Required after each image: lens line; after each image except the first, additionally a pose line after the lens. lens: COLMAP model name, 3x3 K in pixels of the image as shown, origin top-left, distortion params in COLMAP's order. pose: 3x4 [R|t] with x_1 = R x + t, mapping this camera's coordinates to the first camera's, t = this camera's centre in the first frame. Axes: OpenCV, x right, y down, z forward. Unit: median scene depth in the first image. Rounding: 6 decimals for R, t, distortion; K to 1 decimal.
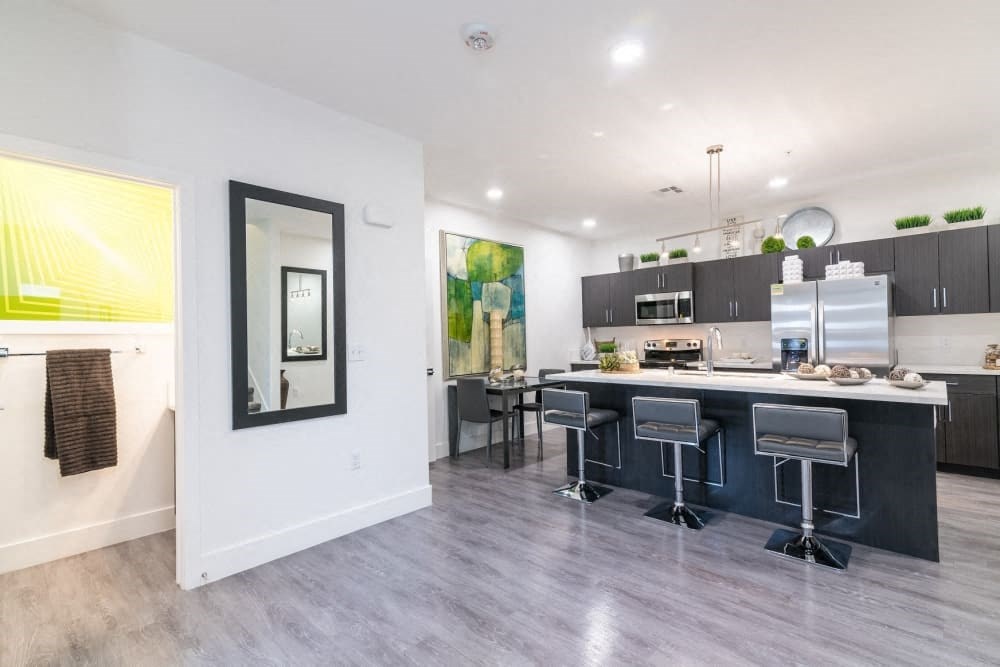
lens RADIAL K [[454.3, 0, 499.8], [0, 454.3, 336.1], [0, 0, 1]] dist [0.019787, -0.000099]
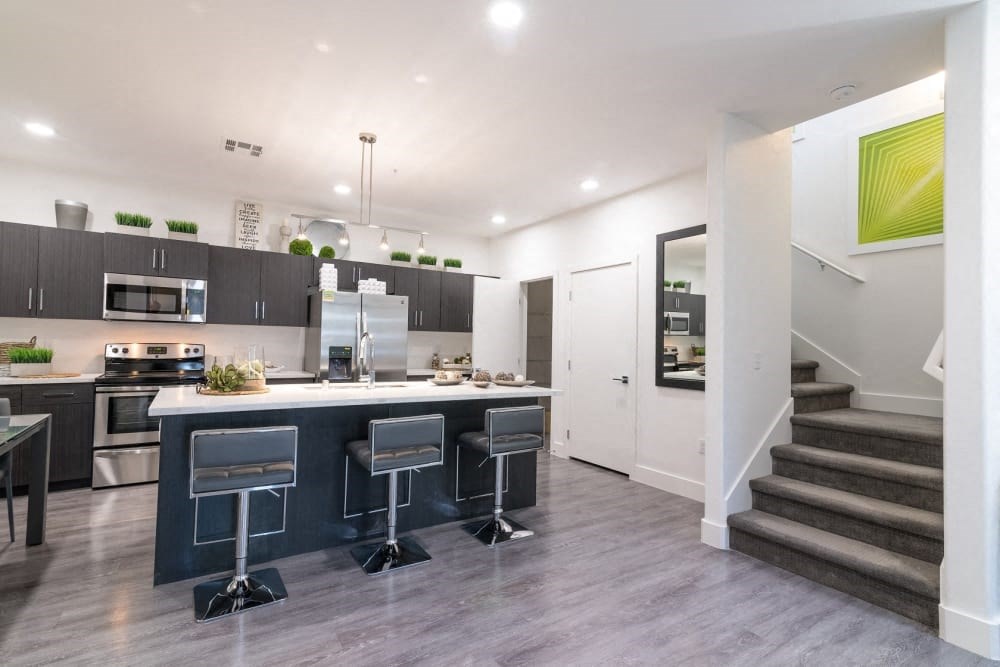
lens RADIAL K [[481.5, 0, 485.0], [0, 481.5, 332.6], [0, 0, 1]] dist [0.022823, 0.000253]
pose [[0.244531, 0.047642, 0.968470, -0.306064], [-0.030362, 0.998679, -0.041461, 0.008940], [-0.969166, -0.019266, 0.245655, 0.420408]]
